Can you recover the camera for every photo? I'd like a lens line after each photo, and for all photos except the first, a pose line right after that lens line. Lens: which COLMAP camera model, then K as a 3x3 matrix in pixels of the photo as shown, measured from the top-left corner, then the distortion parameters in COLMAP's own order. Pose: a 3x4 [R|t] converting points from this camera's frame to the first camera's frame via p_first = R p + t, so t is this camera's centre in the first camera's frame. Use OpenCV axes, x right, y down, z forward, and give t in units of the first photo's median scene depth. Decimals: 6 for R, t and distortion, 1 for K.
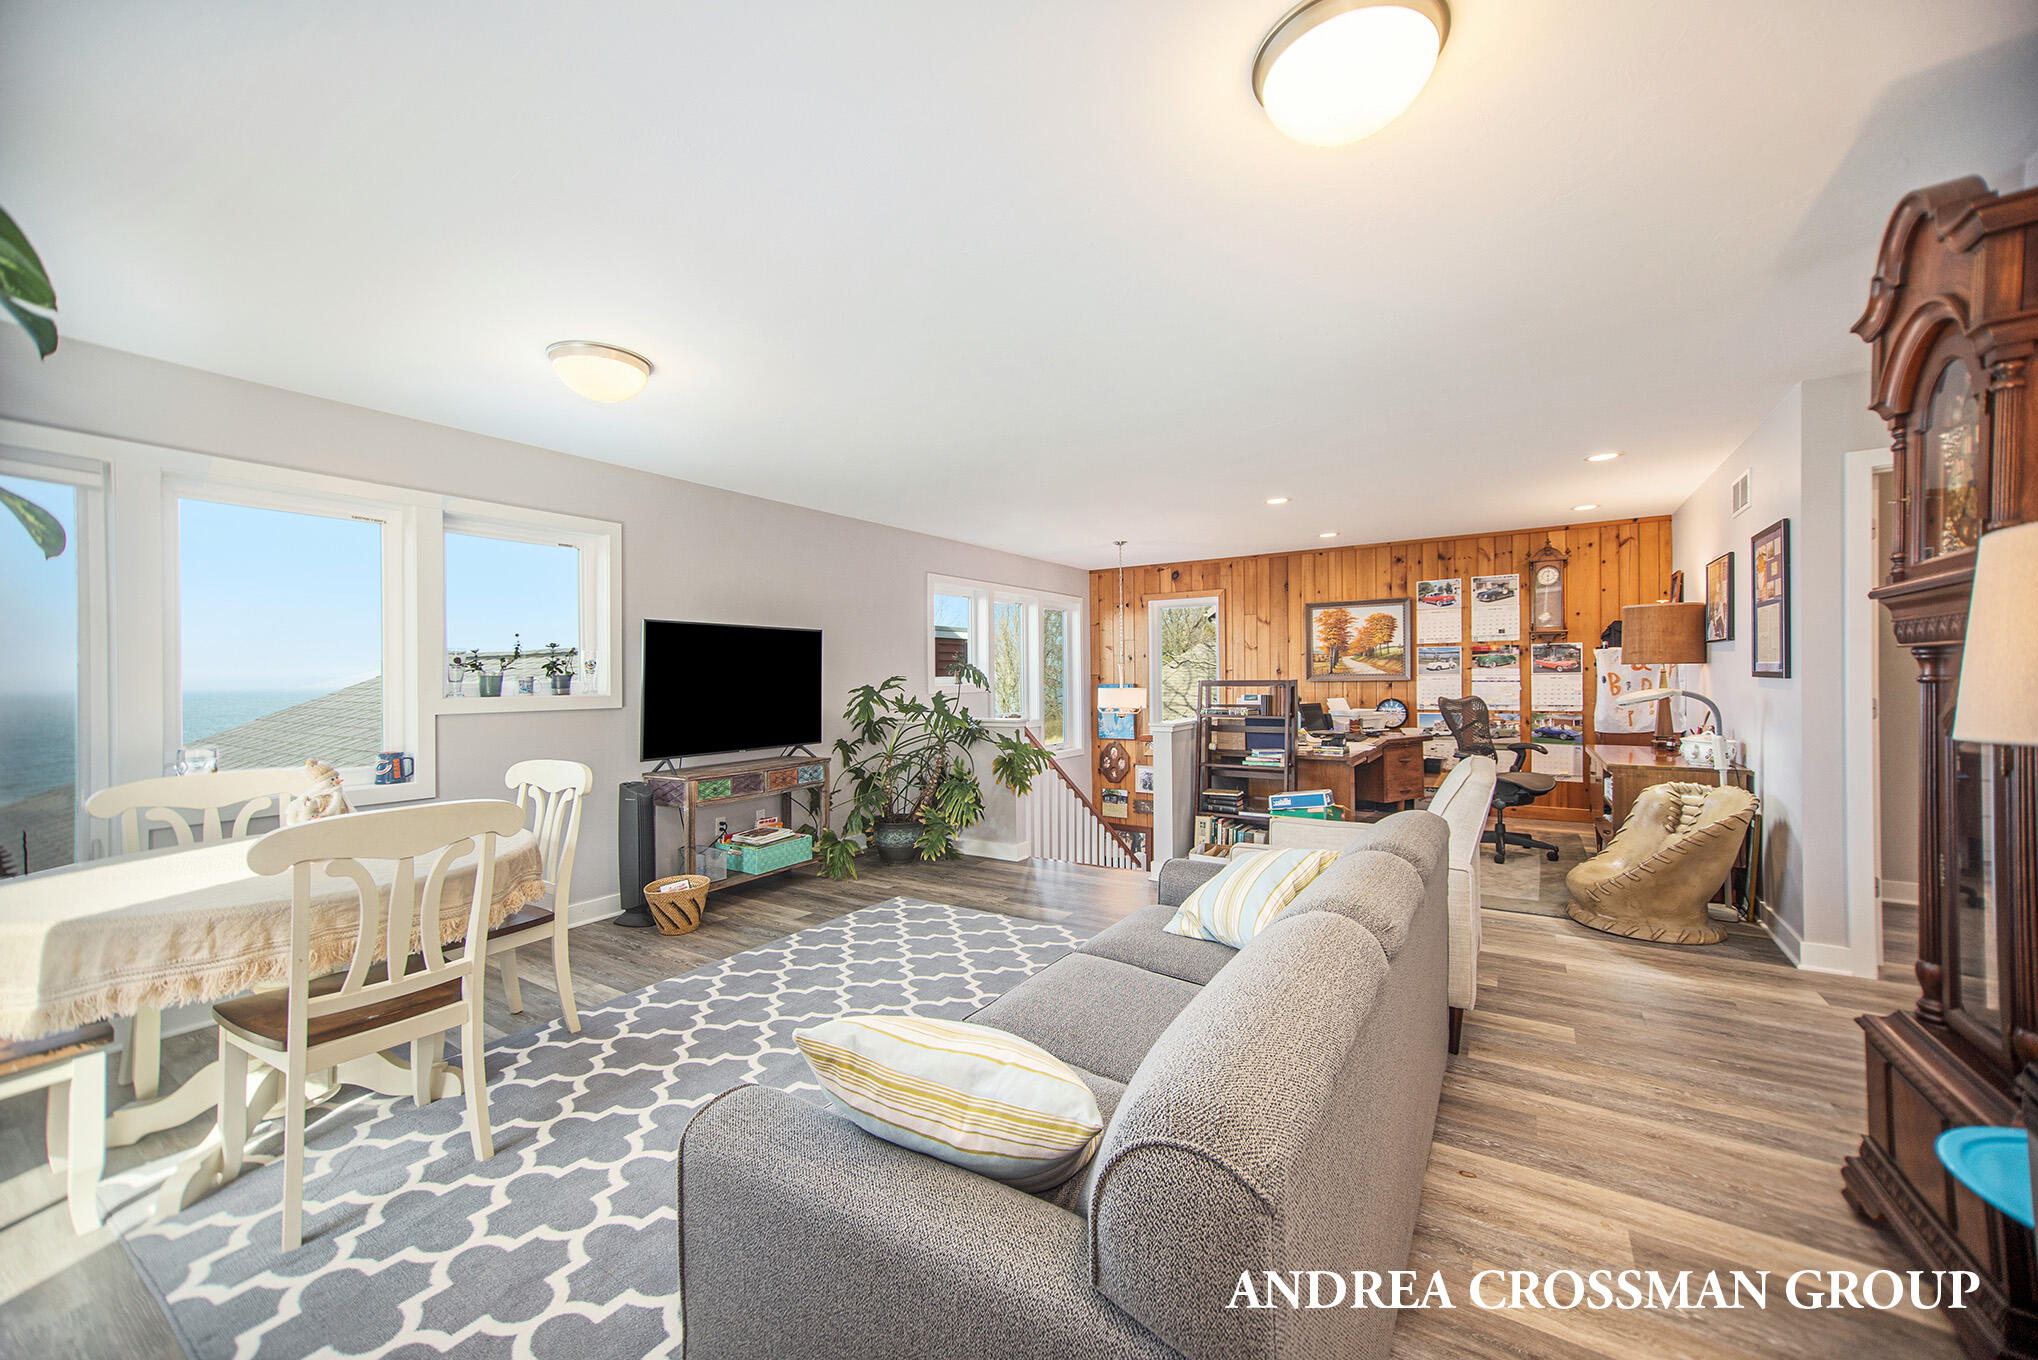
lens RADIAL K [[776.8, 0, 1012.1], [0, 776.8, 678.8], [0, 0, 1]] dist [-0.011301, 0.005403]
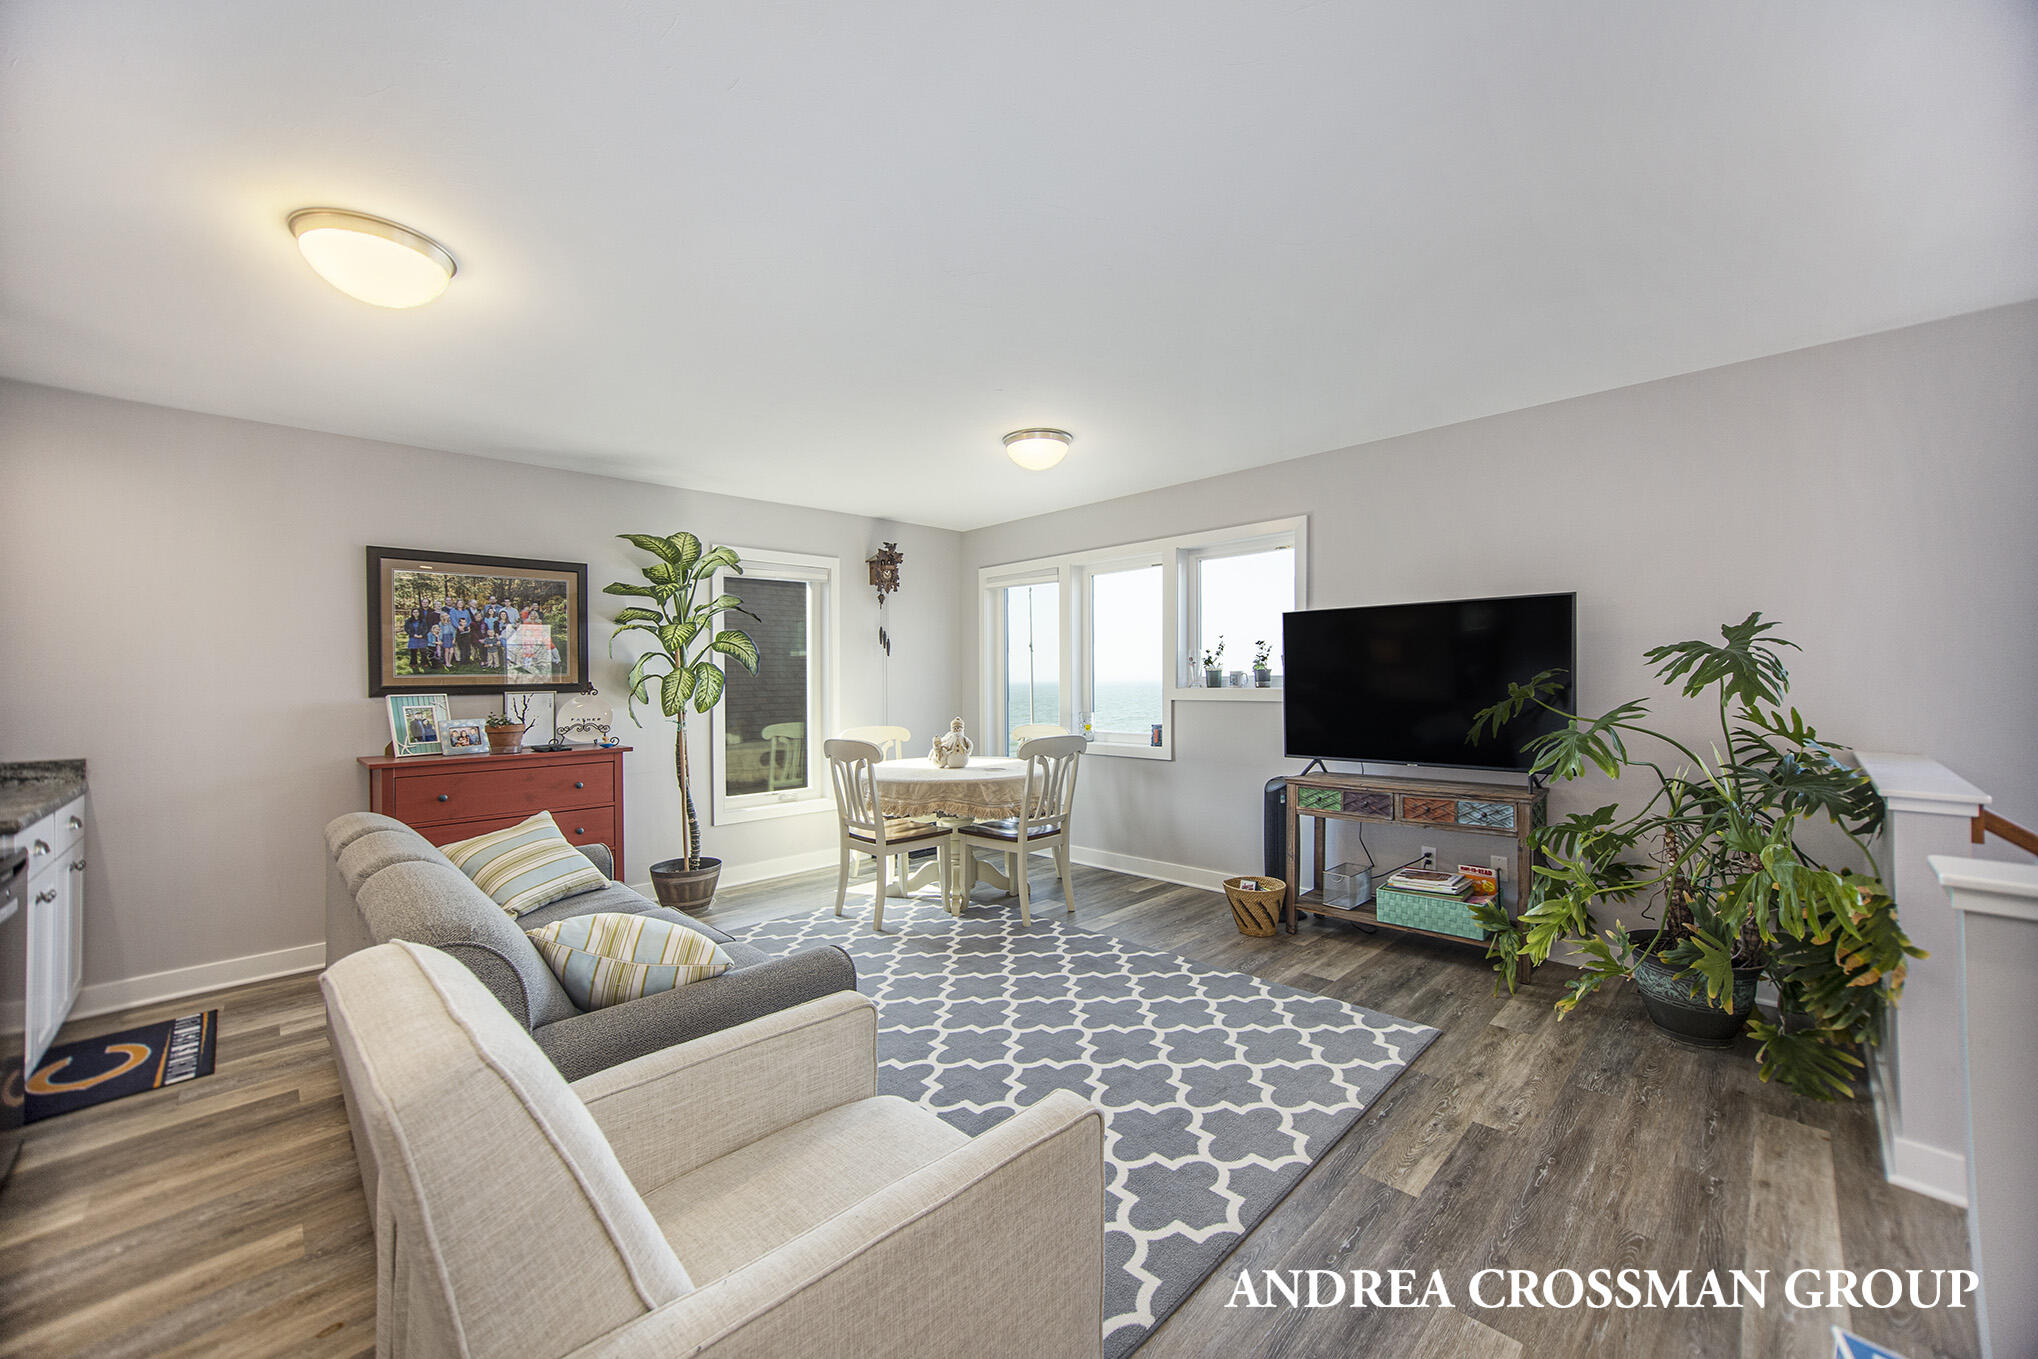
lens RADIAL K [[776.8, 0, 1008.5], [0, 776.8, 677.8], [0, 0, 1]] dist [-0.011301, 0.005403]
pose [[-0.204082, 0.010300, -0.978900, 0.551646], [0.010325, 0.999912, 0.008368, -0.005553], [0.978899, -0.008399, -0.204170, 0.847847]]
